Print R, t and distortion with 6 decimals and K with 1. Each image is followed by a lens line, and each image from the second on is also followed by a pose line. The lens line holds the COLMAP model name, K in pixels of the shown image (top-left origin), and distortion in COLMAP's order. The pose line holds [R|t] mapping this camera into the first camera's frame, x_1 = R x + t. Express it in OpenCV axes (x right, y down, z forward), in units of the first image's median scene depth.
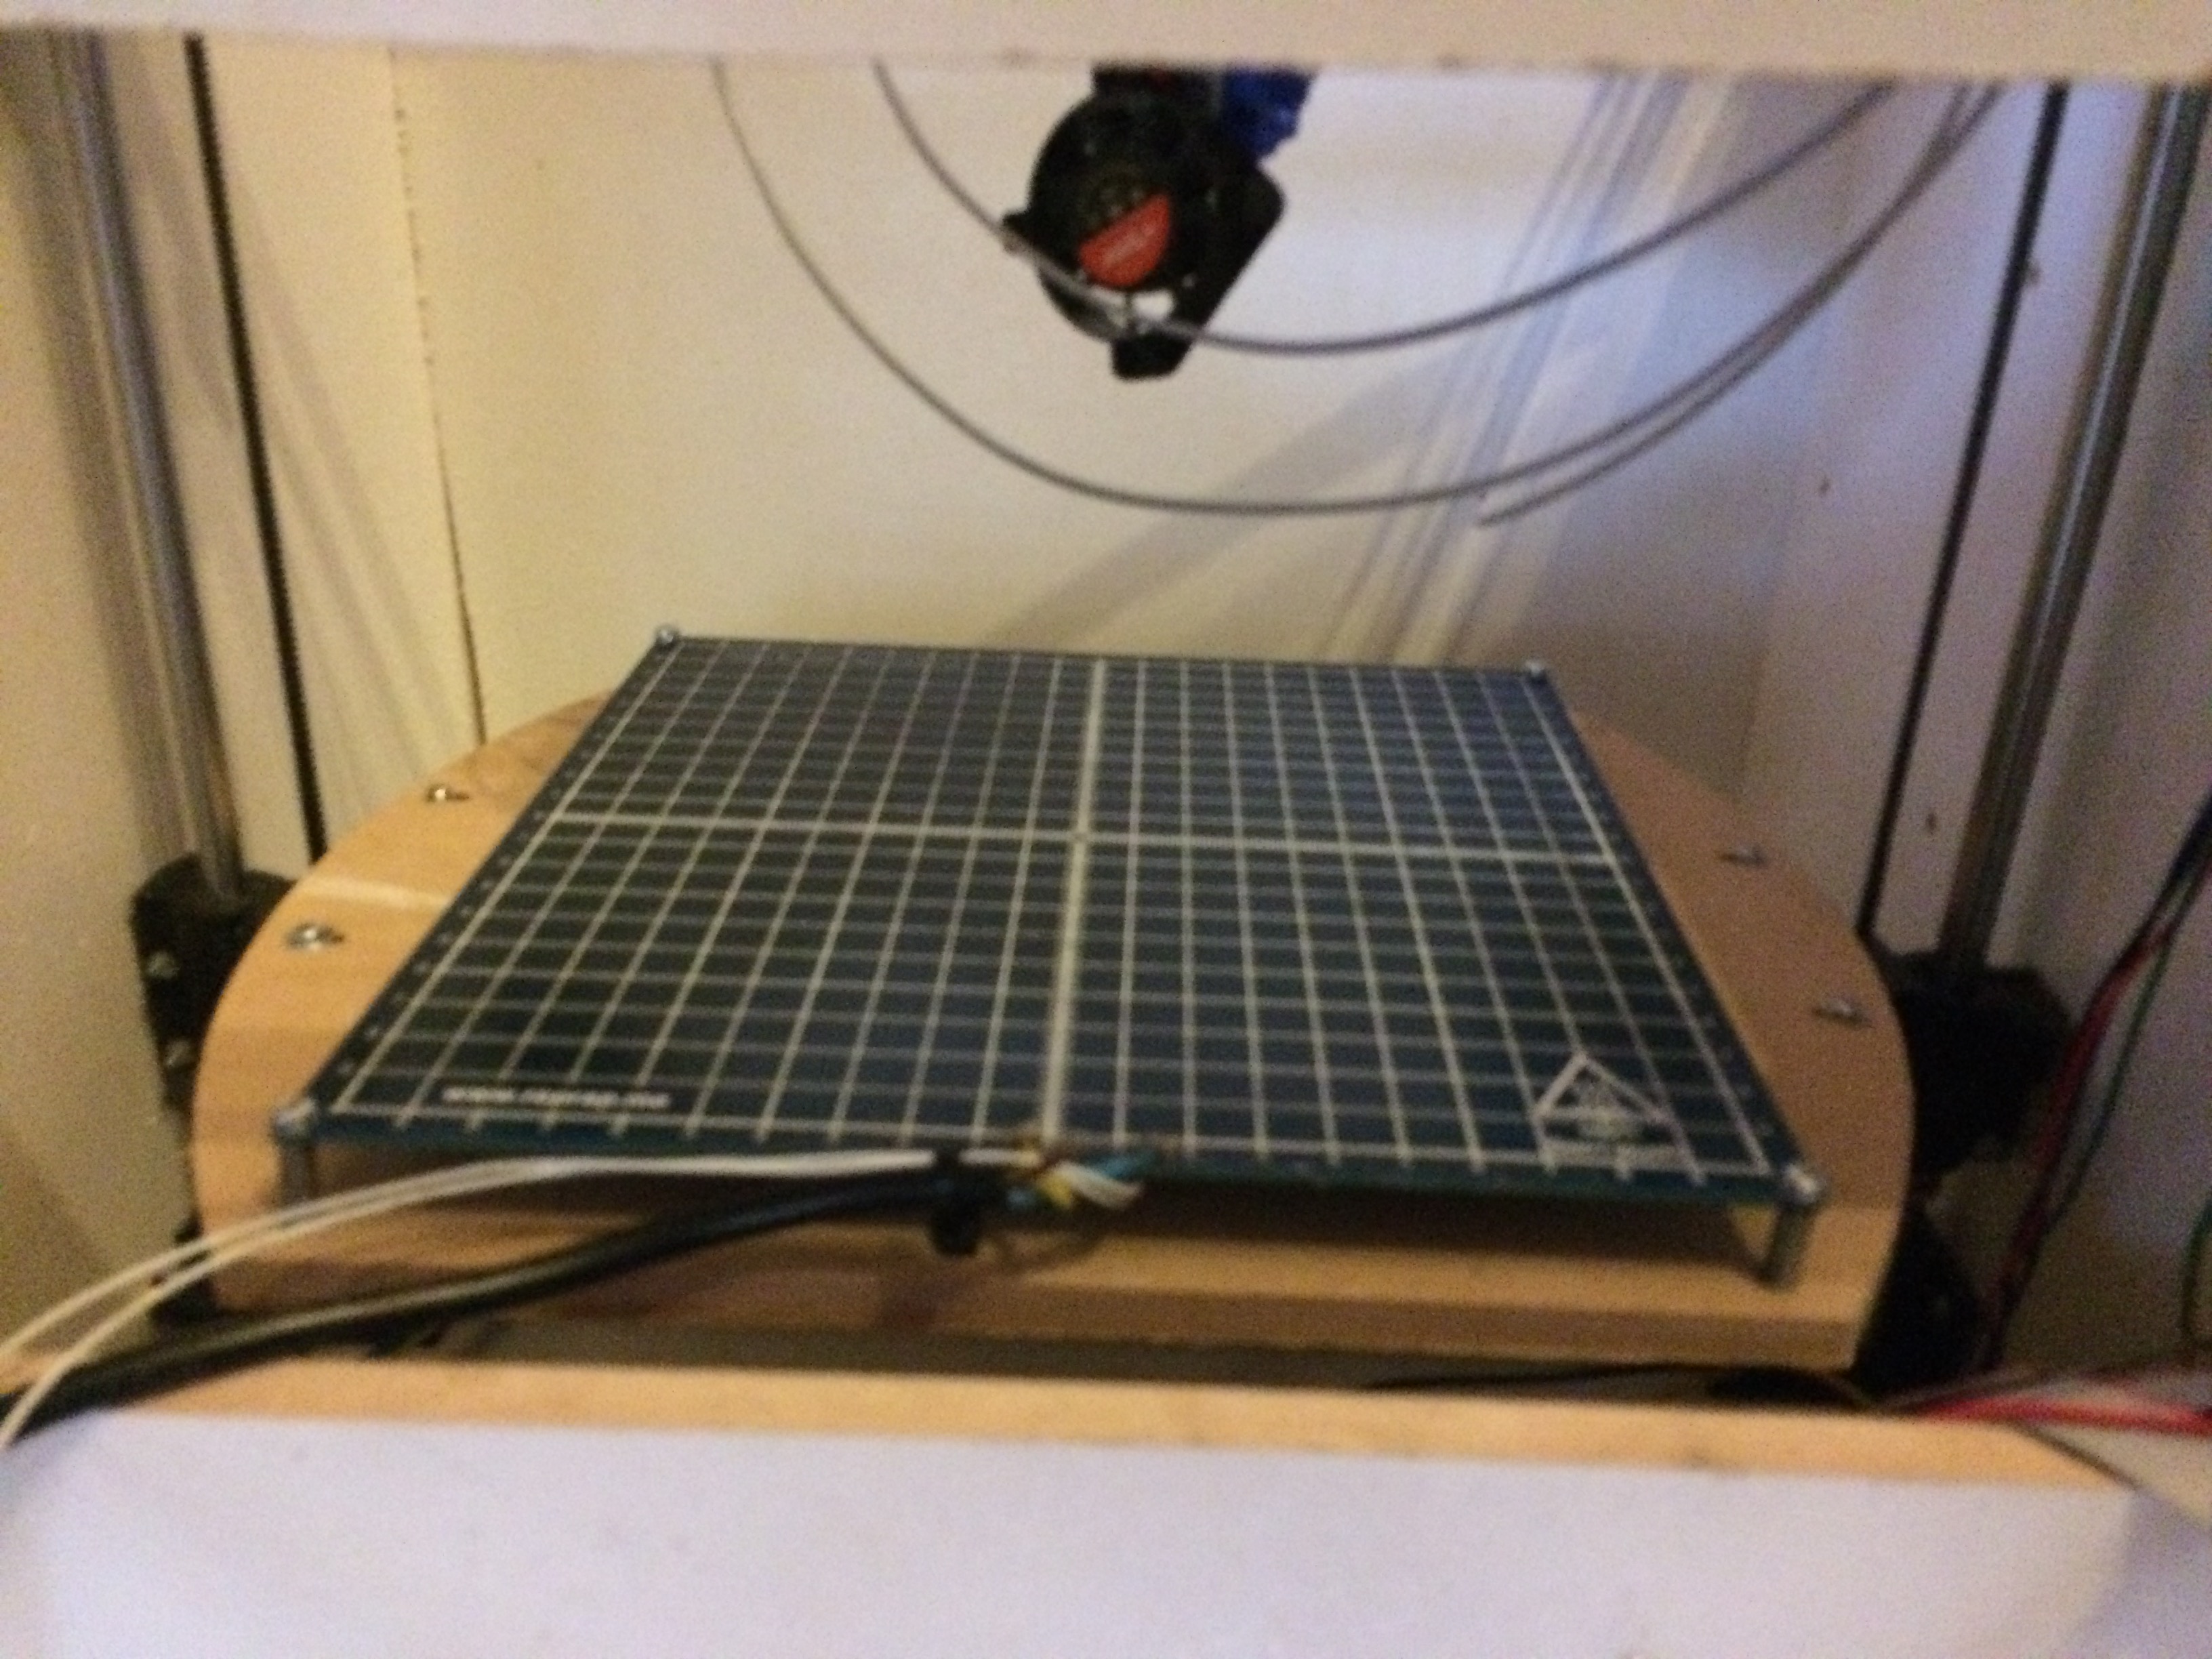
lens RADIAL K [[1921.7, 0, 1101.3], [0, 1921.7, 821.3], [0, 0, 1]] dist [0.096180, -0.124411]
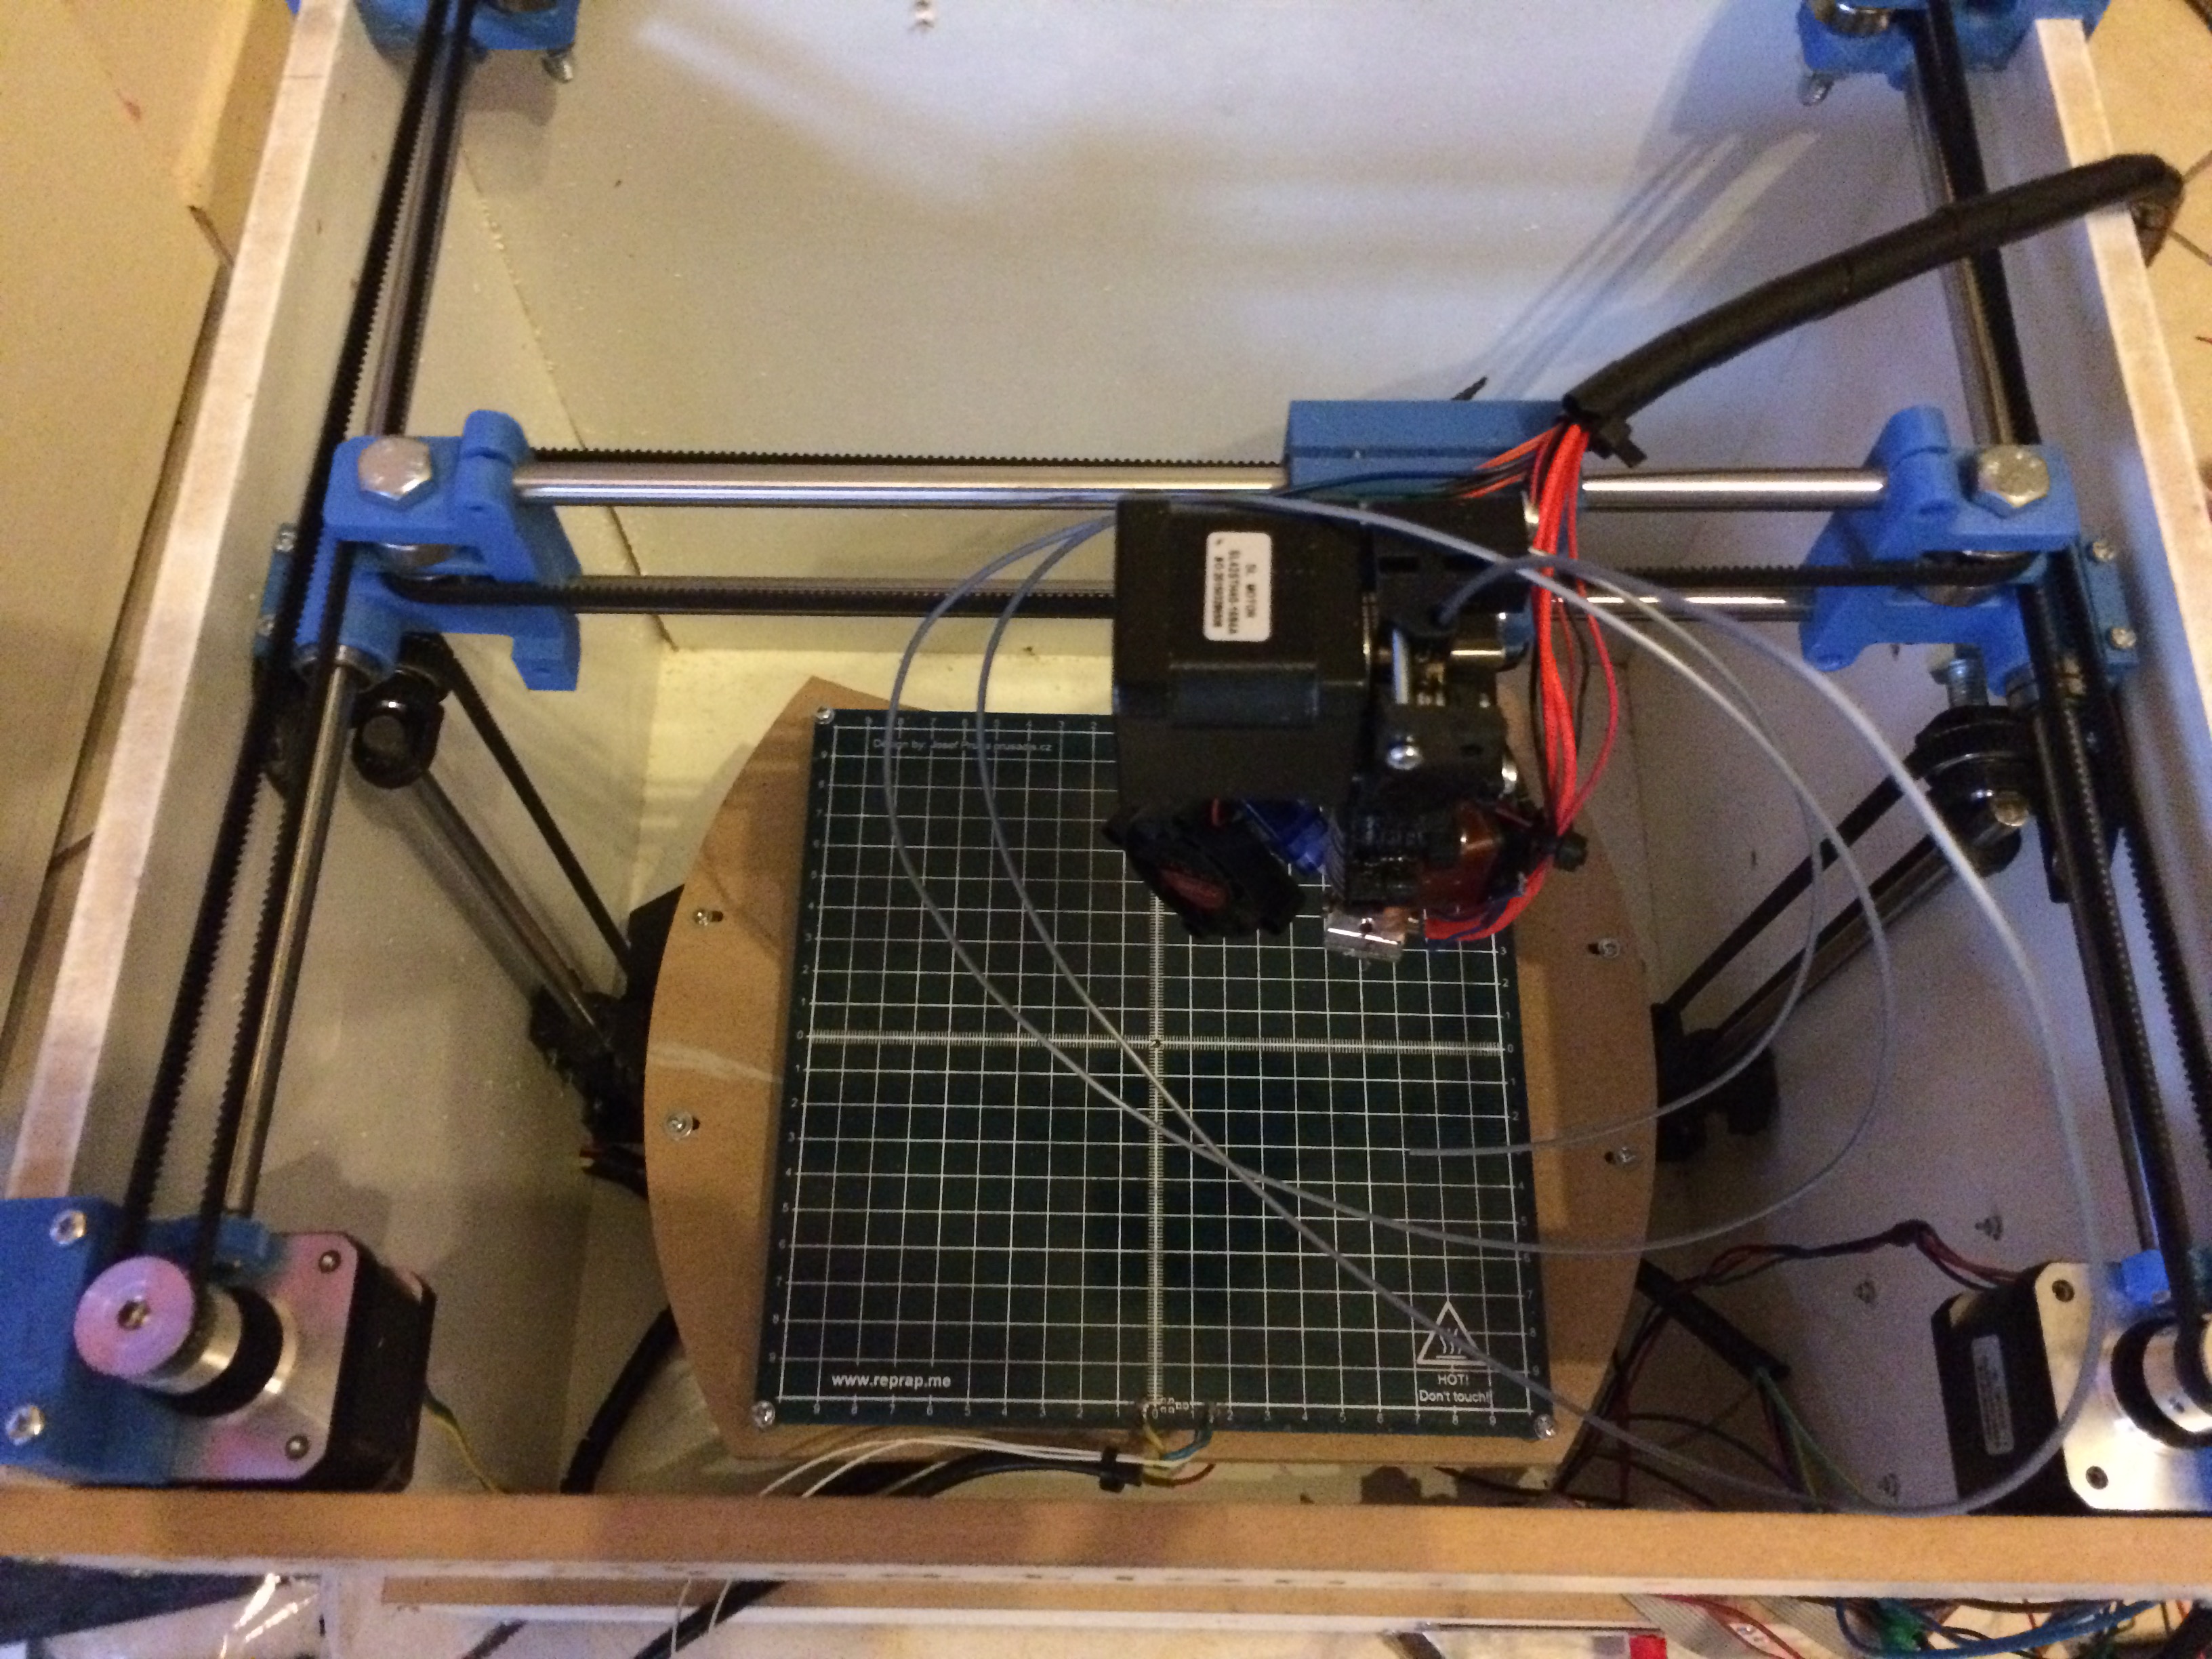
lens RADIAL K [[1921.7, 0, 1101.3], [0, 1921.7, 821.3], [0, 0, 1]] dist [0.096180, -0.124411]
pose [[0.999493, -0.029663, -0.011587, -0.036662], [0.029265, 0.712046, 0.701522, -1.399814], [-0.012559, -0.701506, 0.712553, 0.039341]]
